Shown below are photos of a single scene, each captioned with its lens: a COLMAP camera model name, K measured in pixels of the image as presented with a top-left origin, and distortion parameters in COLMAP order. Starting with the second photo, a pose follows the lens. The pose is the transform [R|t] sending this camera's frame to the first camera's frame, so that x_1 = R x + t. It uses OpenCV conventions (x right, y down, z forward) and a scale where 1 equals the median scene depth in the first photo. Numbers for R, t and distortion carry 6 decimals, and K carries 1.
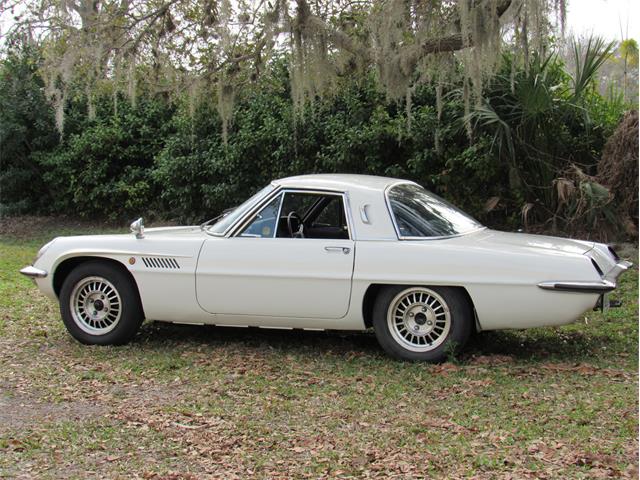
lens RADIAL K [[1123.7, 0, 320.0], [0, 1123.7, 240.0], [0, 0, 1]] dist [-0.152459, 0.095371]
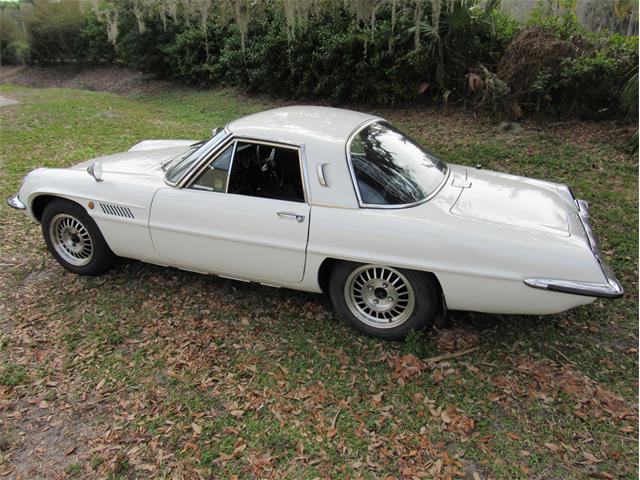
lens RADIAL K [[472.9, 0, 320.0], [0, 472.9, 240.0], [0, 0, 1]] dist [-0.038520, 0.001333]
pose [[0.999798, 0.014048, -0.014390, 0.042308], [-0.008571, 0.944989, 0.326989, -0.091886], [0.018191, -0.326799, 0.944919, 0.609928]]
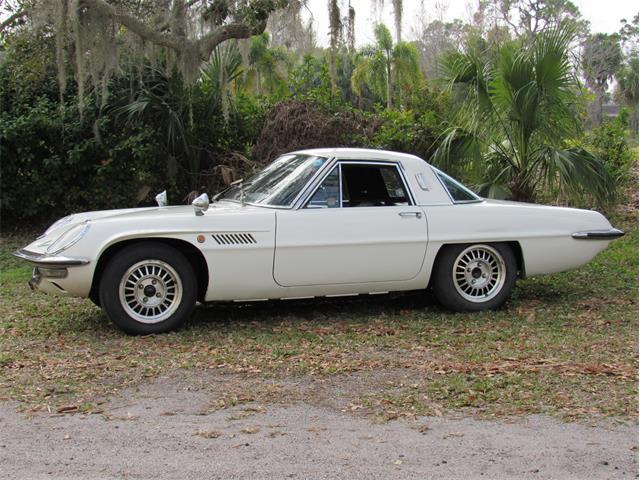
lens RADIAL K [[1123.7, 0, 320.0], [0, 1123.7, 240.0], [0, 0, 1]] dist [-0.152459, 0.095371]
pose [[0.798648, -0.052498, 0.599505, -0.665629], [0.056382, 0.998333, 0.012312, 0.013729], [-0.599152, 0.023969, 0.800277, 0.184301]]
